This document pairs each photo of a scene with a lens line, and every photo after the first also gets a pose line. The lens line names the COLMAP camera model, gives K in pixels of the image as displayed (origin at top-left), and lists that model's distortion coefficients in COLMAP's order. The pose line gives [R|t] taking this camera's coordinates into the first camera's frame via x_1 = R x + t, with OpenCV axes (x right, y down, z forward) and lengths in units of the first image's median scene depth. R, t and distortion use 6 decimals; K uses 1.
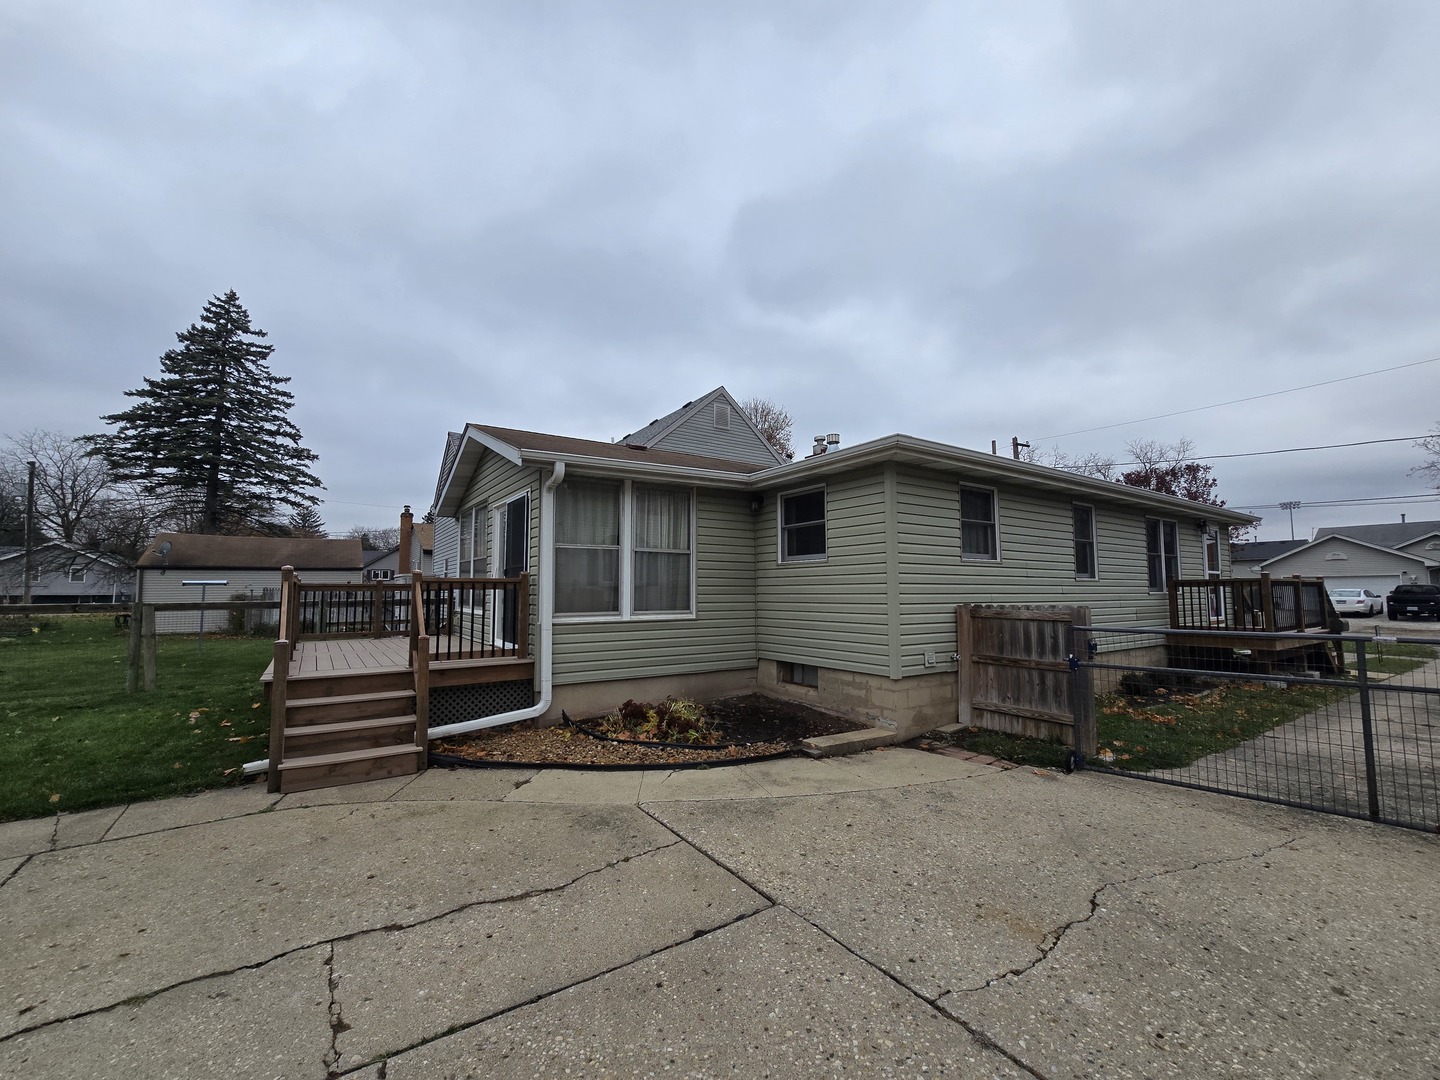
lens RADIAL K [[587.6, 0, 718.1], [0, 587.6, 549.7], [0, 0, 1]] dist [-0.000461, 0.000824]
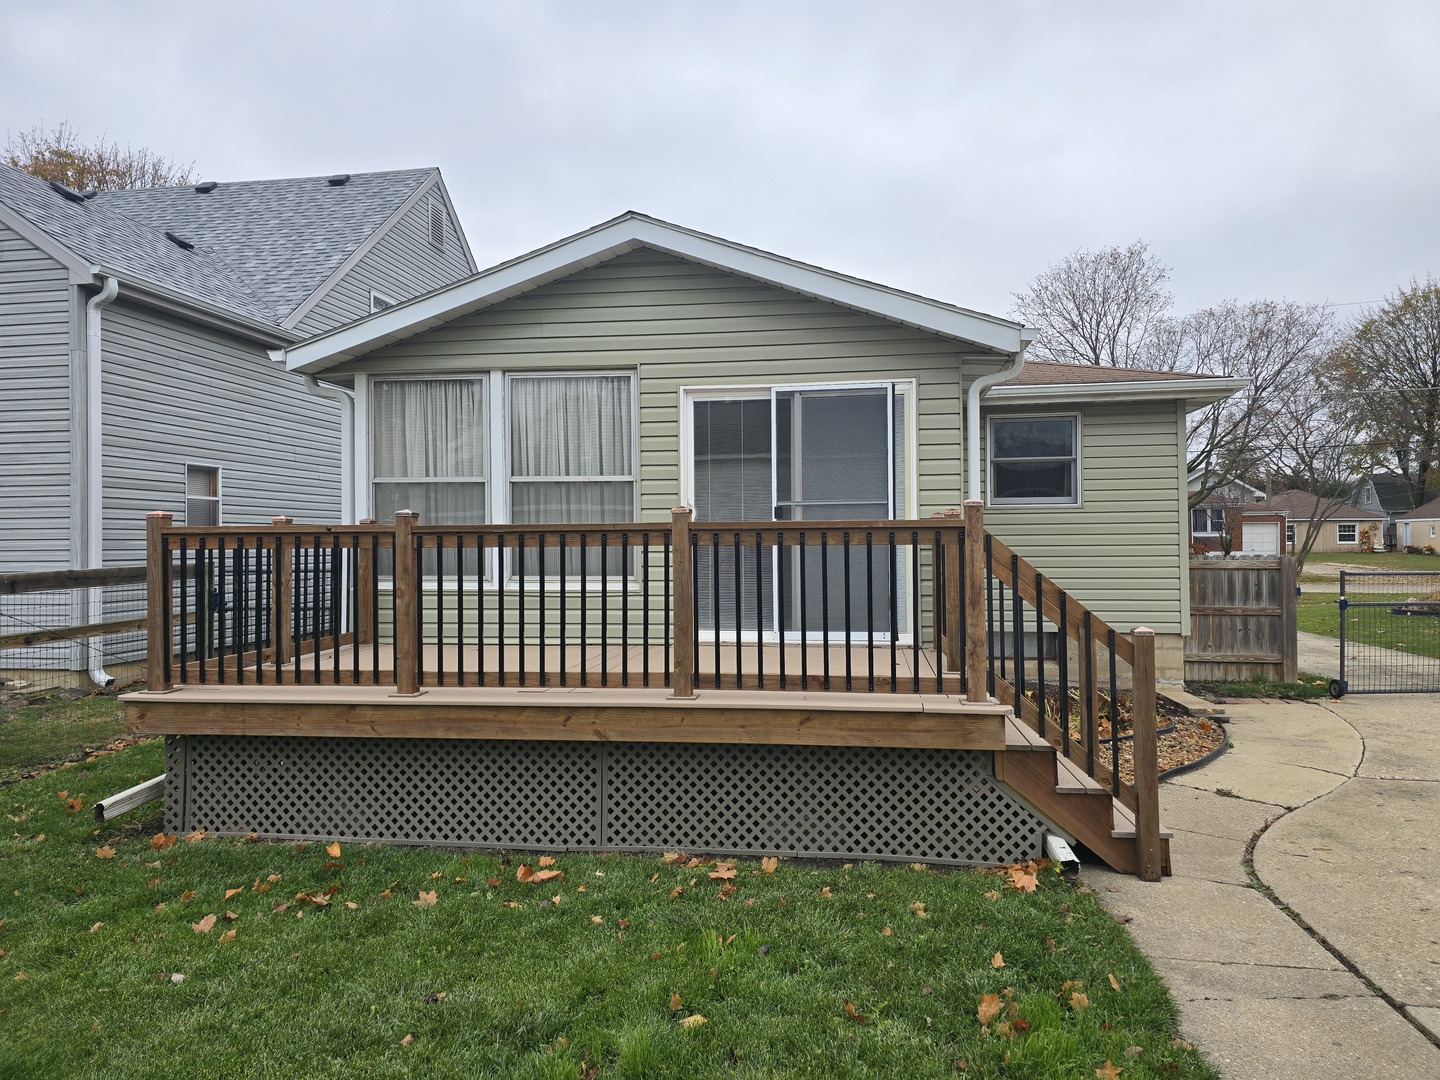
lens RADIAL K [[956.4, 0, 719.4], [0, 956.4, 533.6], [0, 0, 1]] dist [0.006419, 0.000452]
pose [[0.690467, 0.003849, 0.723354, -1.336477], [-0.050204, 0.997830, 0.042612, 0.030962], [-0.721620, -0.065737, 0.689162, 0.501948]]
